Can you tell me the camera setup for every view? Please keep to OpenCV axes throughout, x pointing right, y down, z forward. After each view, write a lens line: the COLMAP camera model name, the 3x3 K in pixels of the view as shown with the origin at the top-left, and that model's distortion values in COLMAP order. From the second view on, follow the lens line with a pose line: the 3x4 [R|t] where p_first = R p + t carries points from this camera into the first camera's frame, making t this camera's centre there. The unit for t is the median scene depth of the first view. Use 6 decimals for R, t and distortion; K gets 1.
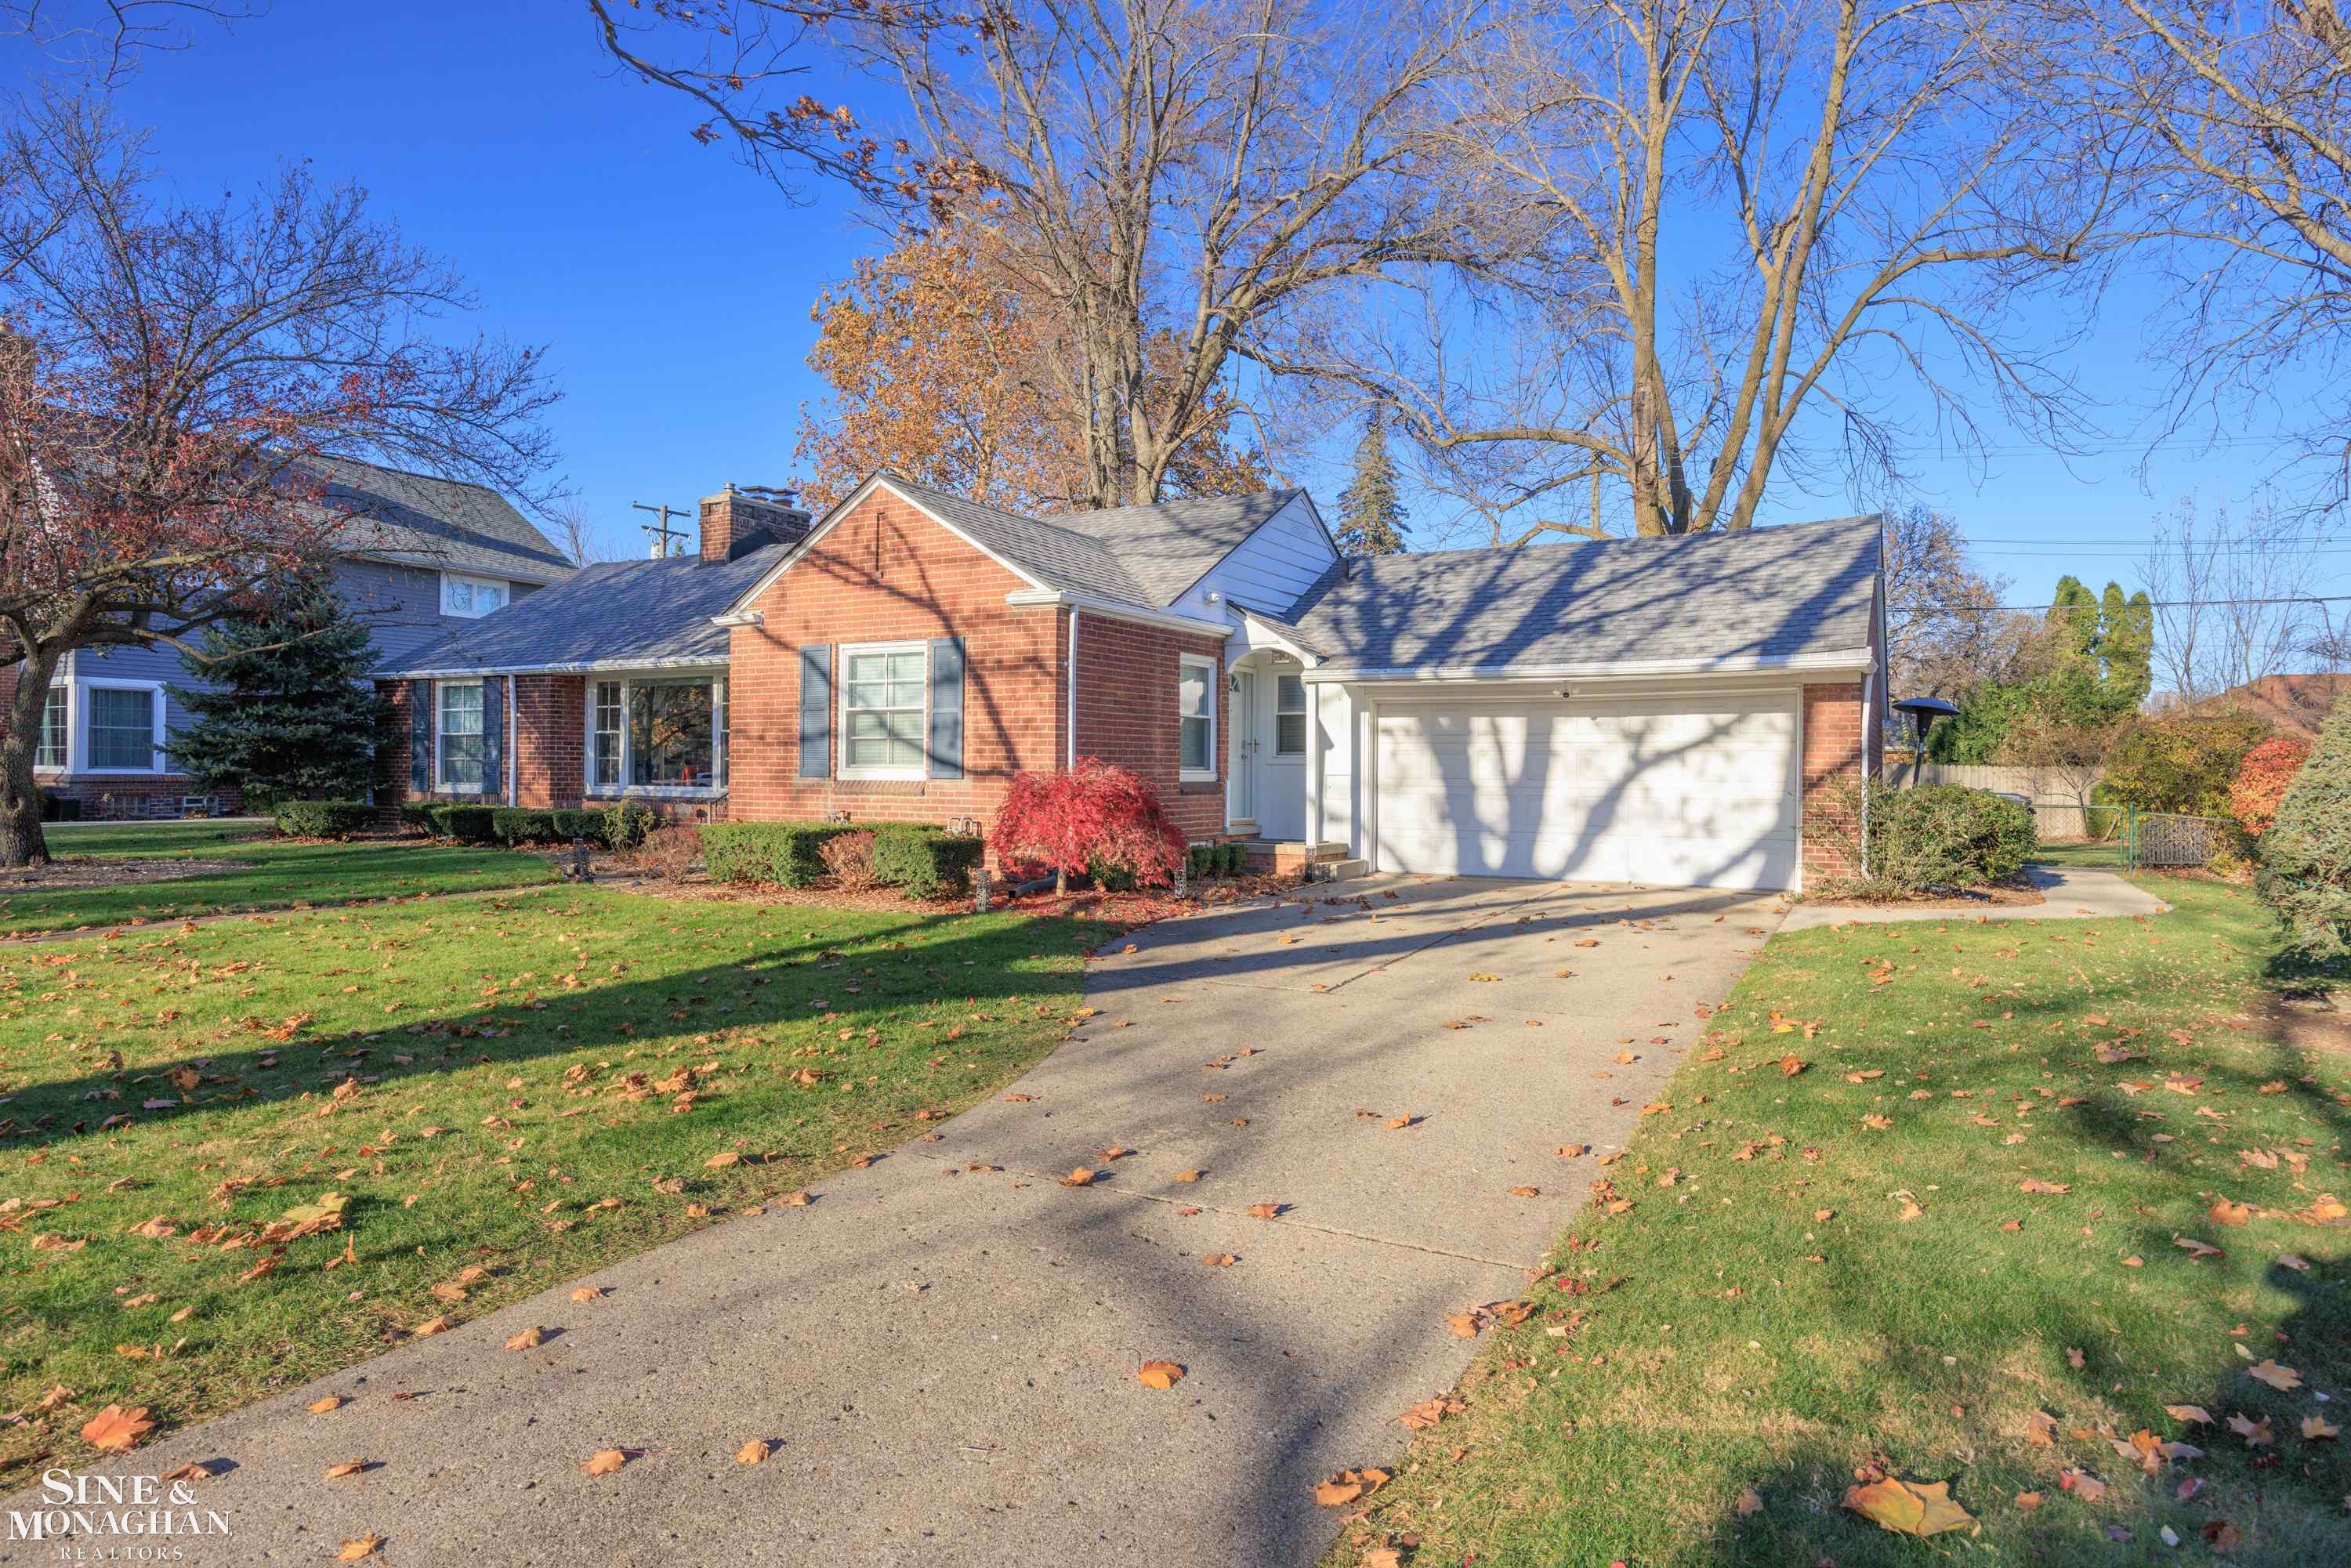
lens RADIAL K [[1365.9, 0, 1173.1], [0, 1365.9, 776.8], [0, 0, 1]] dist [-0.000123, -0.023334]
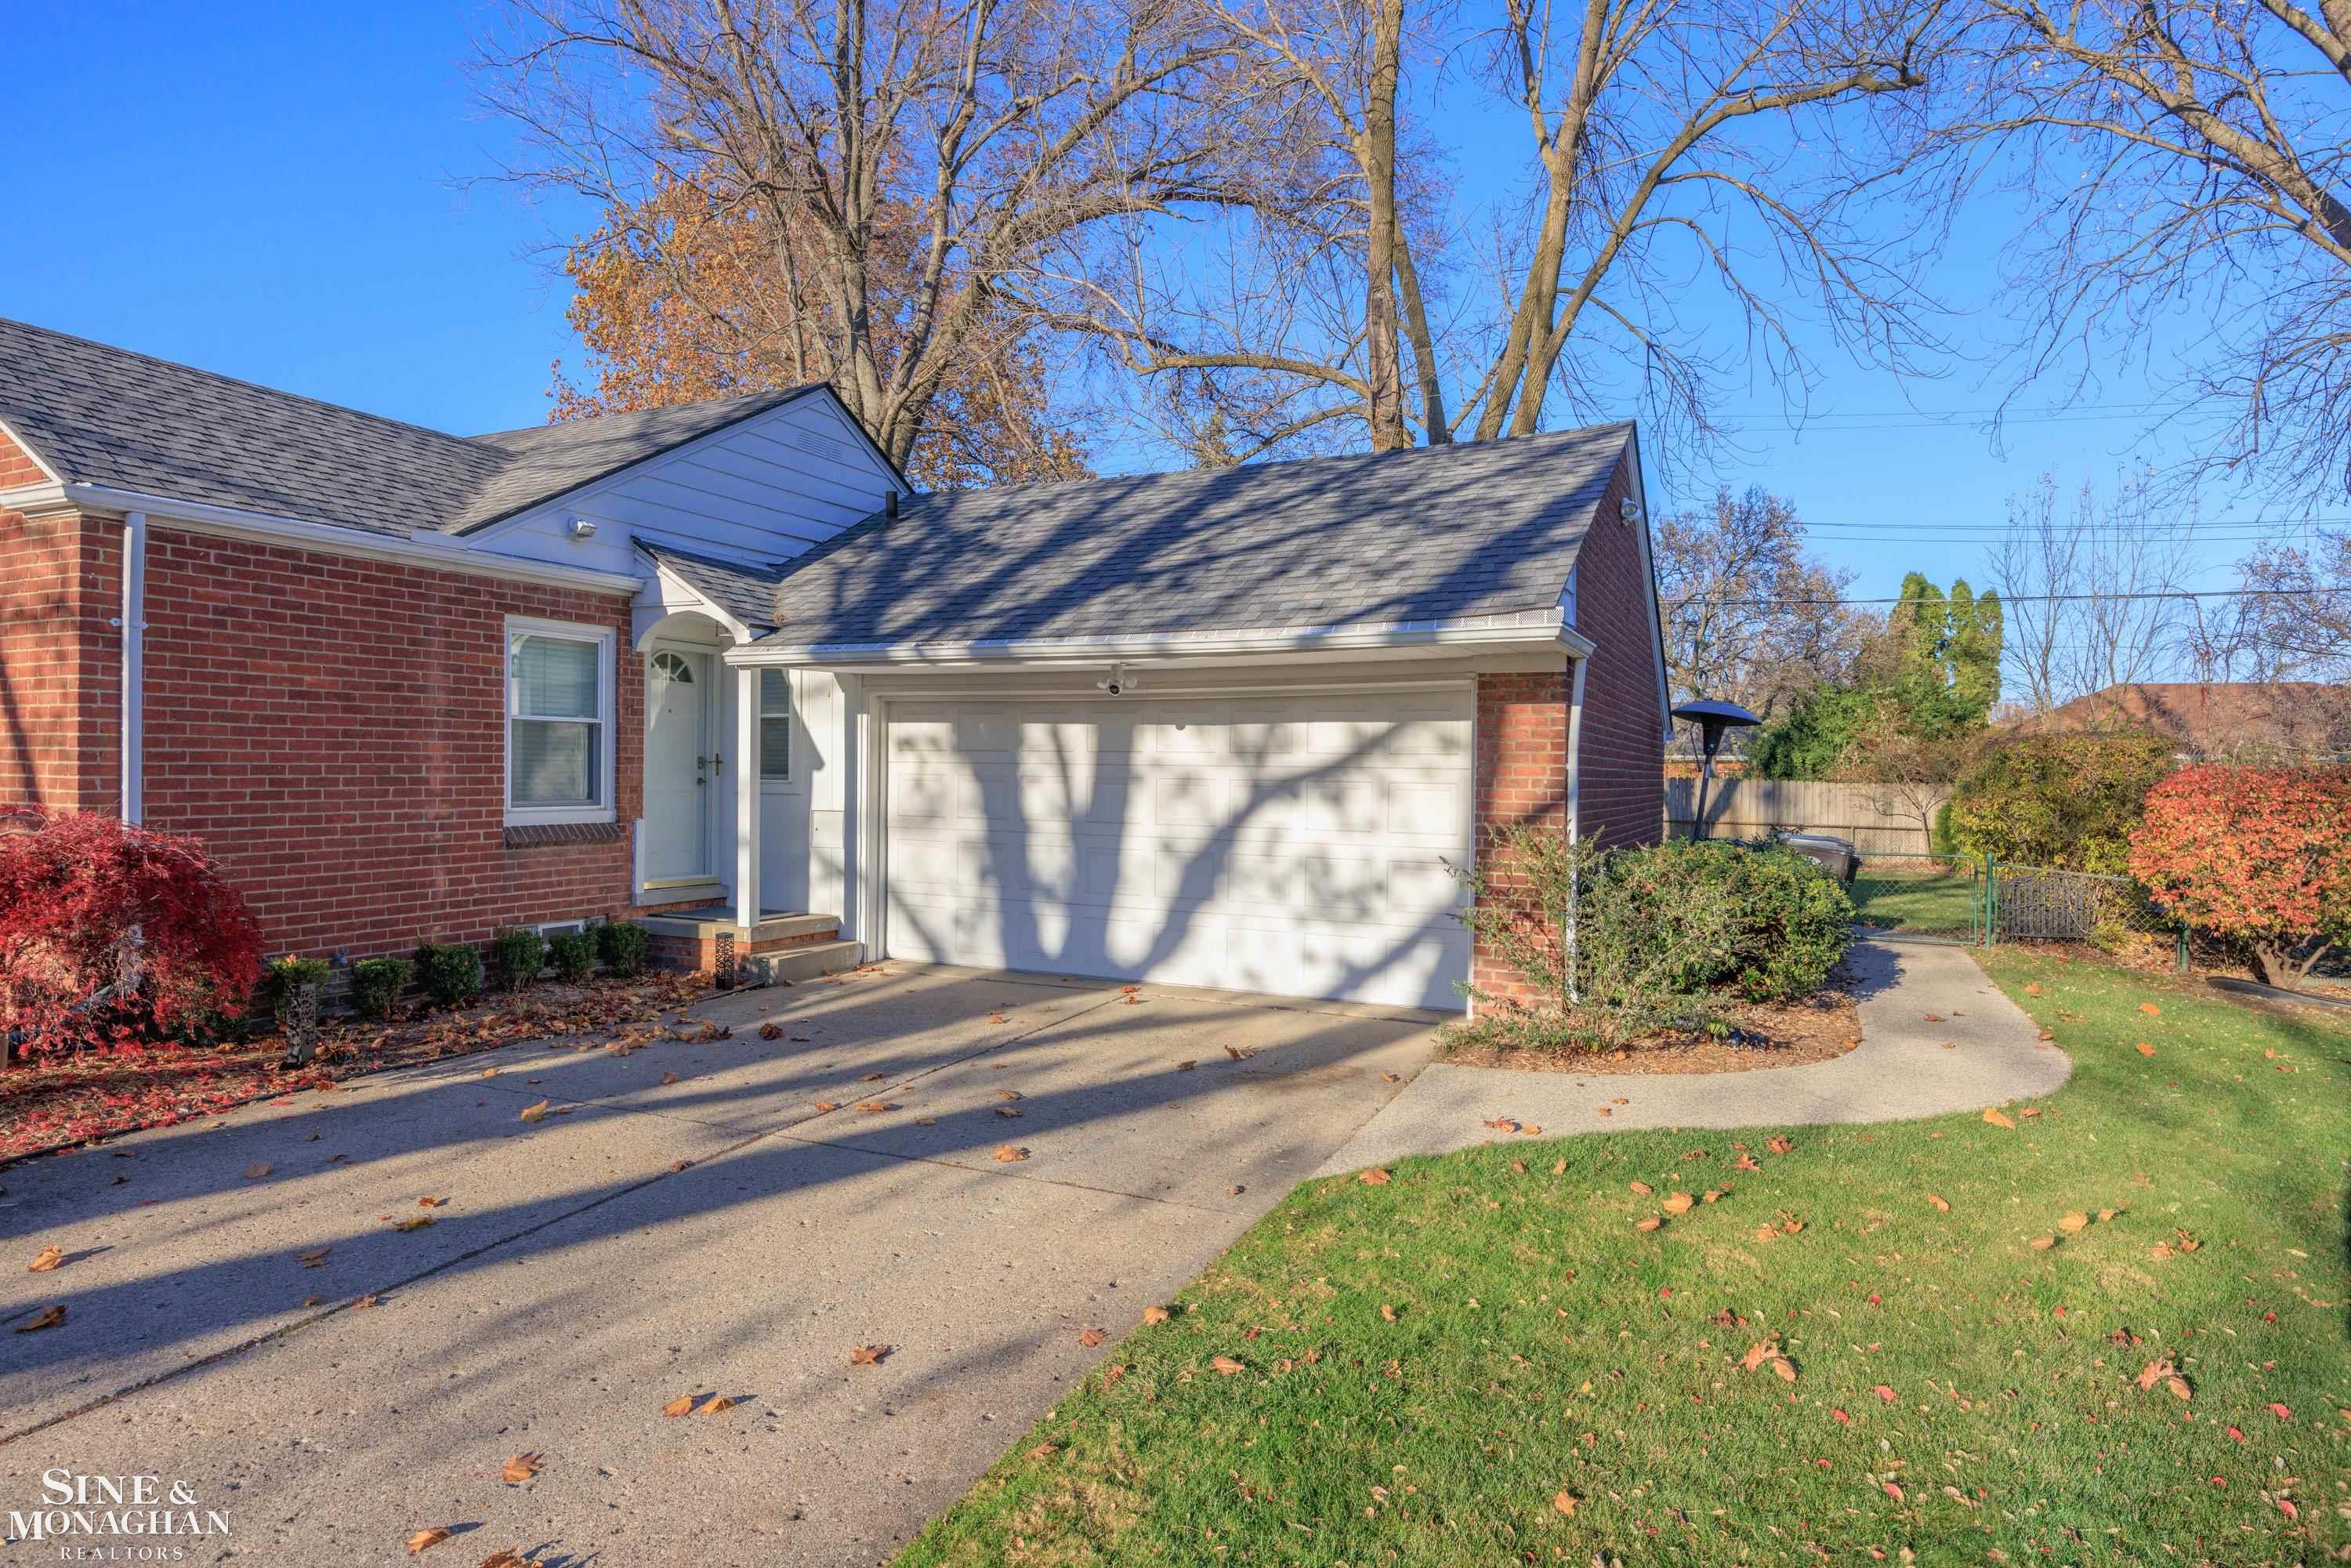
lens RADIAL K [[1334.2, 0, 1175.5], [0, 1334.2, 784.0], [0, 0, 1]] dist [-0.027901, -0.000262]
pose [[0.997481, 0.004820, 0.070775, 0.243332], [-0.005226, 0.999971, 0.005558, -0.018661], [-0.070746, -0.005914, 0.997477, 0.359111]]
